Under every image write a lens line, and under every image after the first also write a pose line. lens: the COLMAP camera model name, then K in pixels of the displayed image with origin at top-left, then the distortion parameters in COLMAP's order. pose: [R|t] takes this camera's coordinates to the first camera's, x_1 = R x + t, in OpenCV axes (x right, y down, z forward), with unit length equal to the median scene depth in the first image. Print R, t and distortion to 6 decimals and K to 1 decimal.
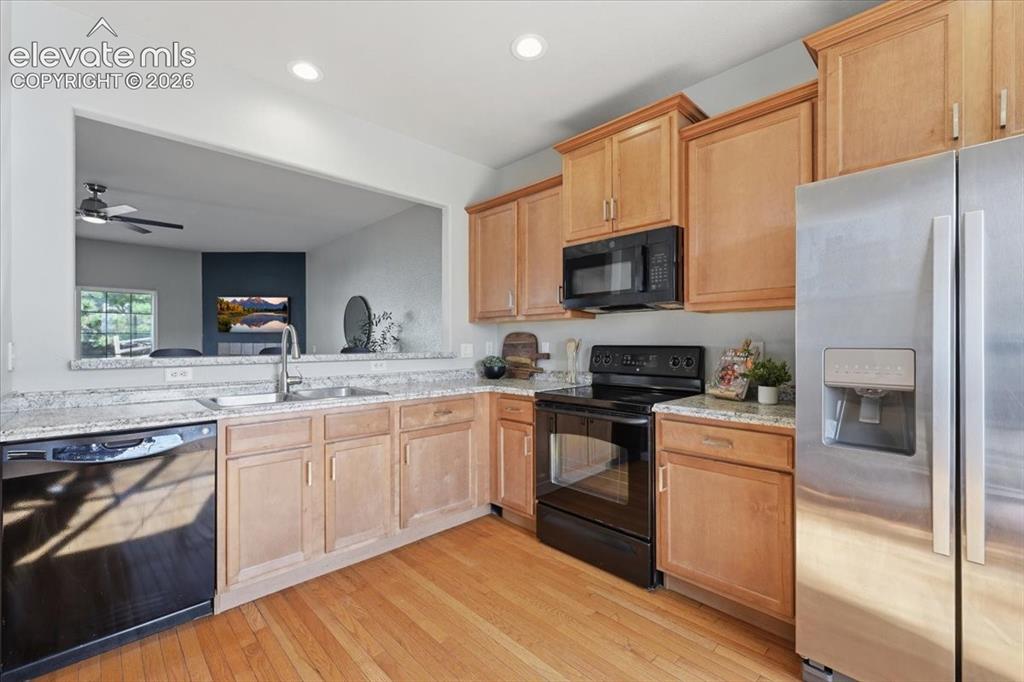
lens RADIAL K [[433.2, 0, 515.0], [0, 433.2, 340.0], [0, 0, 1]] dist [0.001617, 0.000224]
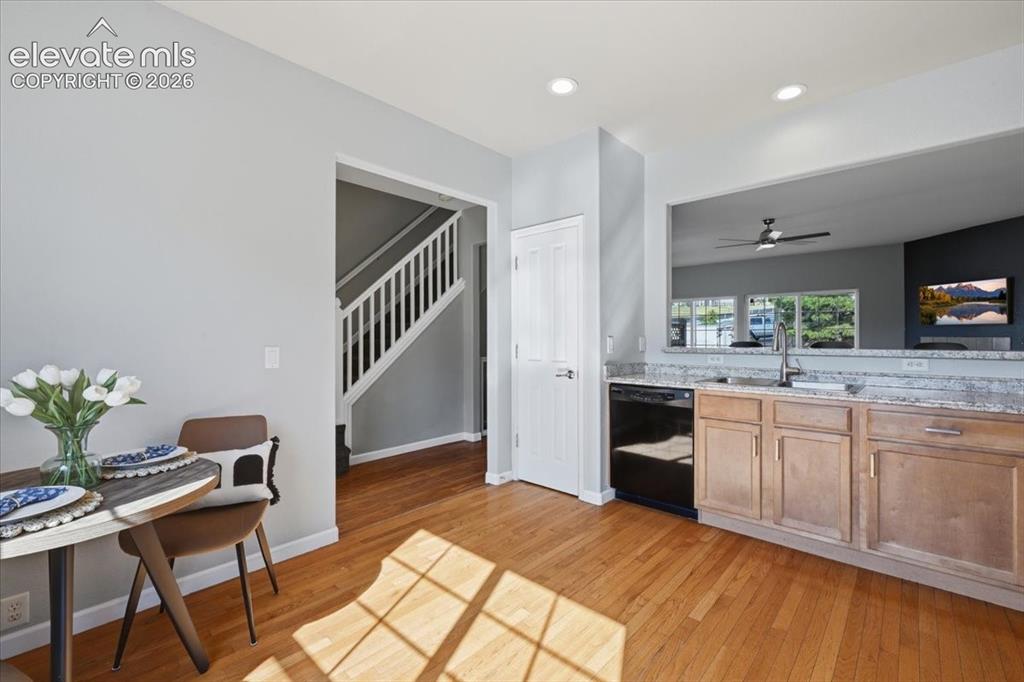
lens RADIAL K [[444.7, 0, 514.5], [0, 444.7, 335.0], [0, 0, 1]] dist [0.006062, 0.000421]
pose [[0.059495, -0.005206, -0.998215, 0.505987], [0.006211, 0.999969, -0.004845, 0.001658], [0.998209, -0.005912, 0.059525, 0.190749]]
